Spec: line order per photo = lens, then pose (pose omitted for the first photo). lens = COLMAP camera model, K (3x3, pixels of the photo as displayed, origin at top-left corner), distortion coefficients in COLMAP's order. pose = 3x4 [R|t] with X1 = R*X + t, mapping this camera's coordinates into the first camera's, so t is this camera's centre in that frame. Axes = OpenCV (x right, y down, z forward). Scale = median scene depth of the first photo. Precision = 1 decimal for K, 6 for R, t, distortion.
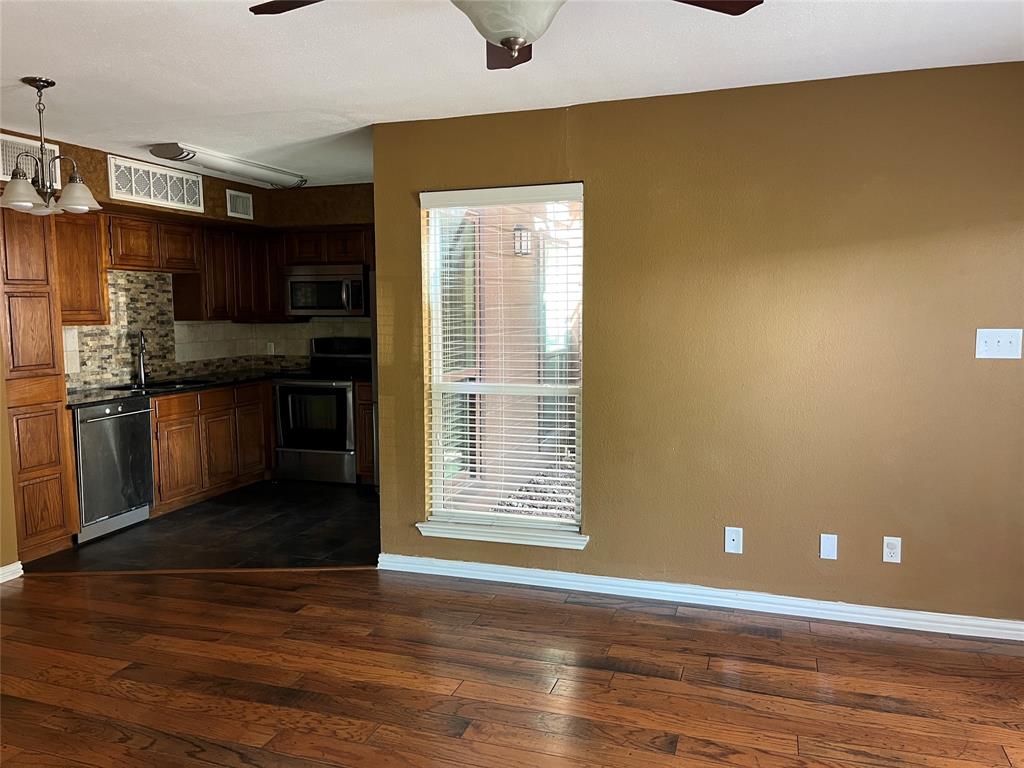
lens RADIAL K [[770.6, 0, 510.2], [0, 770.6, 385.6], [0, 0, 1]] dist [0.069433, -0.088428]
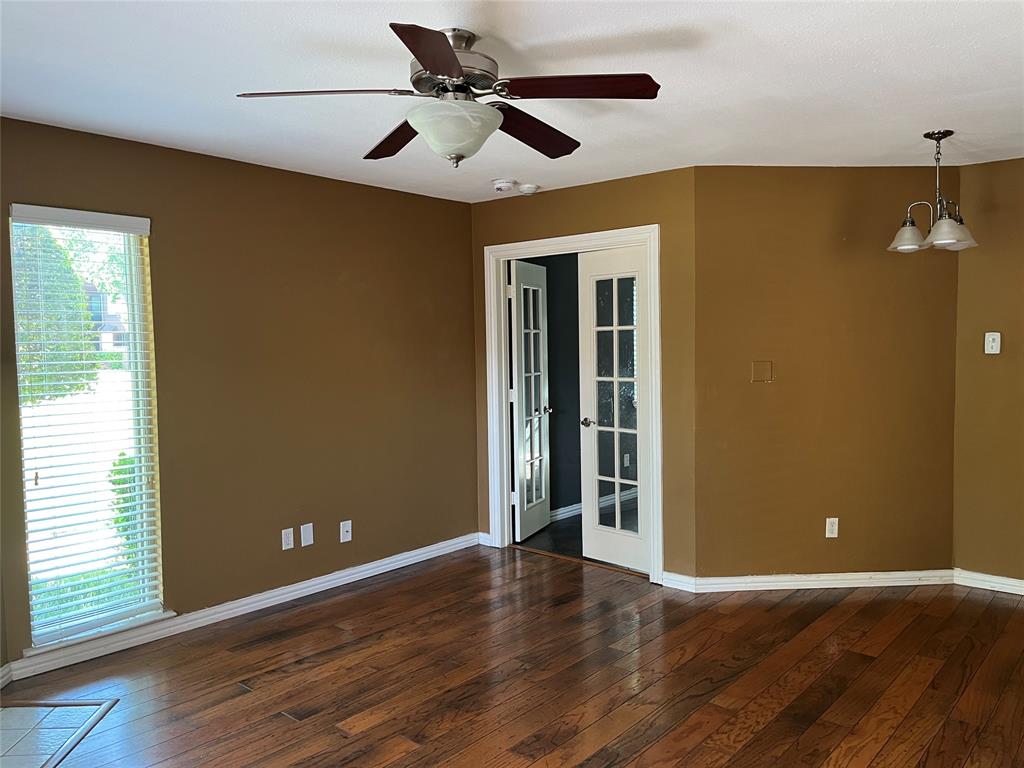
lens RADIAL K [[770.6, 0, 510.2], [0, 770.6, 385.6], [0, 0, 1]] dist [0.069433, -0.088428]
pose [[-0.385605, 0.064220, -0.920426, 0.690081], [-0.076357, 0.991932, 0.101199, -0.094611], [0.919499, 0.109304, -0.377590, 0.882965]]
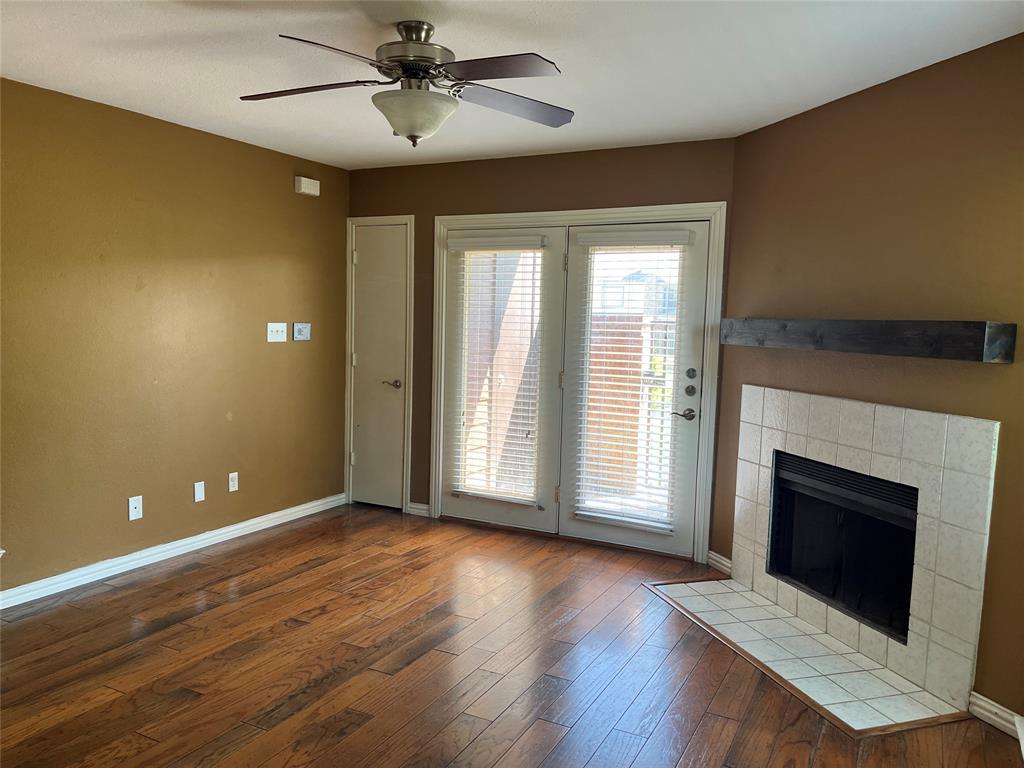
lens RADIAL K [[770.6, 0, 510.2], [0, 770.6, 385.6], [0, 0, 1]] dist [0.069433, -0.088428]
pose [[0.154583, -0.074389, 0.985175, -0.836529], [0.074069, 0.995228, 0.063526, -0.012030], [-0.985199, 0.063151, 0.159355, 0.303838]]
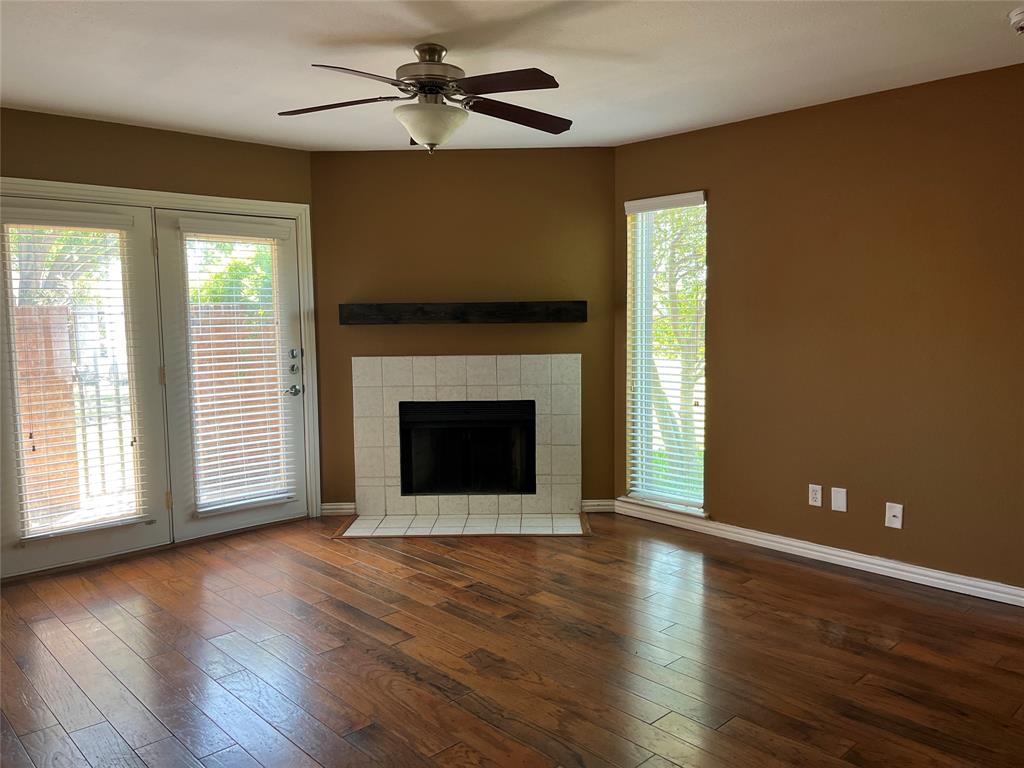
lens RADIAL K [[770.6, 0, 510.2], [0, 770.6, 385.6], [0, 0, 1]] dist [0.069433, -0.088428]
pose [[-0.881558, -0.023361, 0.471498, -0.541948], [0.069940, 0.981289, 0.179387, -0.109344], [-0.466866, 0.191116, -0.863429, 1.362561]]
